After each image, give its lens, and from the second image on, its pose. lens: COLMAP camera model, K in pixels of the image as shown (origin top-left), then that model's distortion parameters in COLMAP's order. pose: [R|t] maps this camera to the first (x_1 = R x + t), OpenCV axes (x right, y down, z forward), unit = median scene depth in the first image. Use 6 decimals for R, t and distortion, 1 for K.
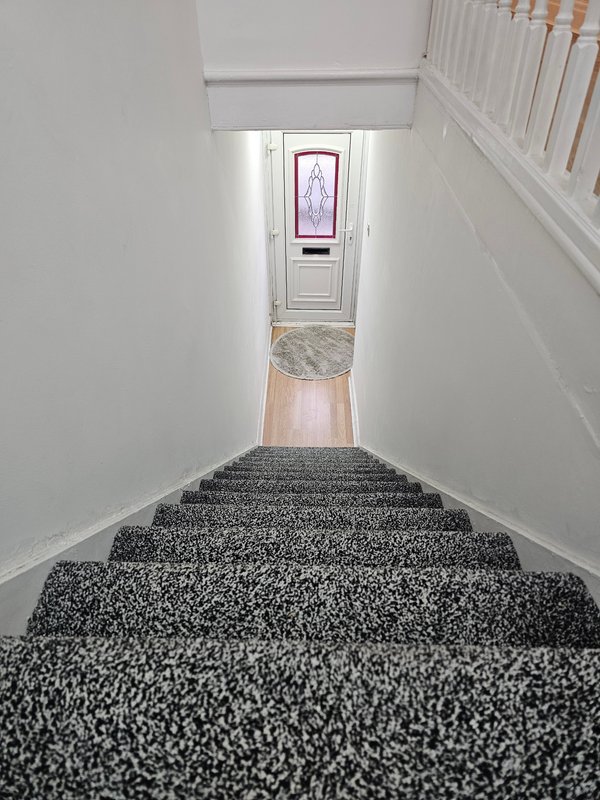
lens RADIAL K [[539.0, 0, 300.5], [0, 539.0, 400.1], [0, 0, 1]] dist [-0.004311, -0.001643]
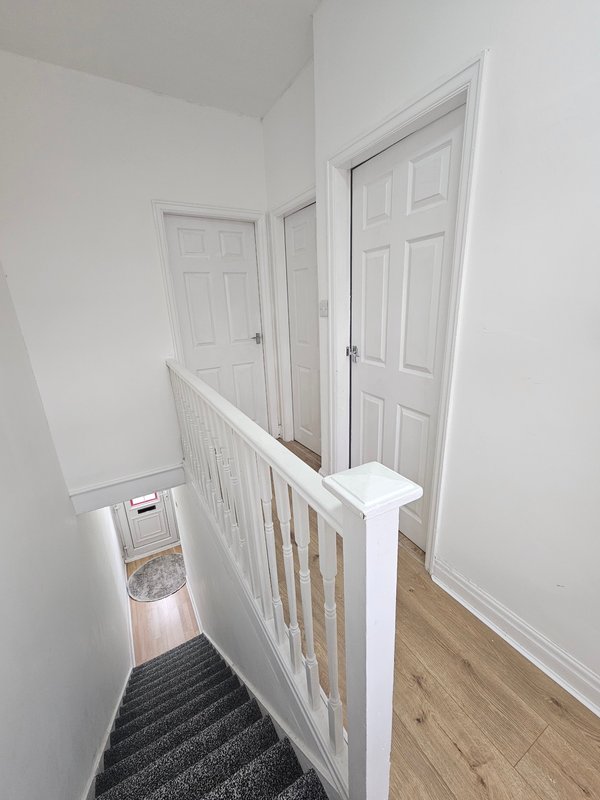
lens RADIAL K [[328.7, 0, 300.3], [0, 328.7, 400.6], [0, 0, 1]] dist [-0.000399, -0.000008]
pose [[0.859703, -0.179006, 0.478401, 0.011473], [0.356188, 0.881392, -0.310288, -0.090482], [-0.366115, 0.437156, 0.821495, -0.159968]]
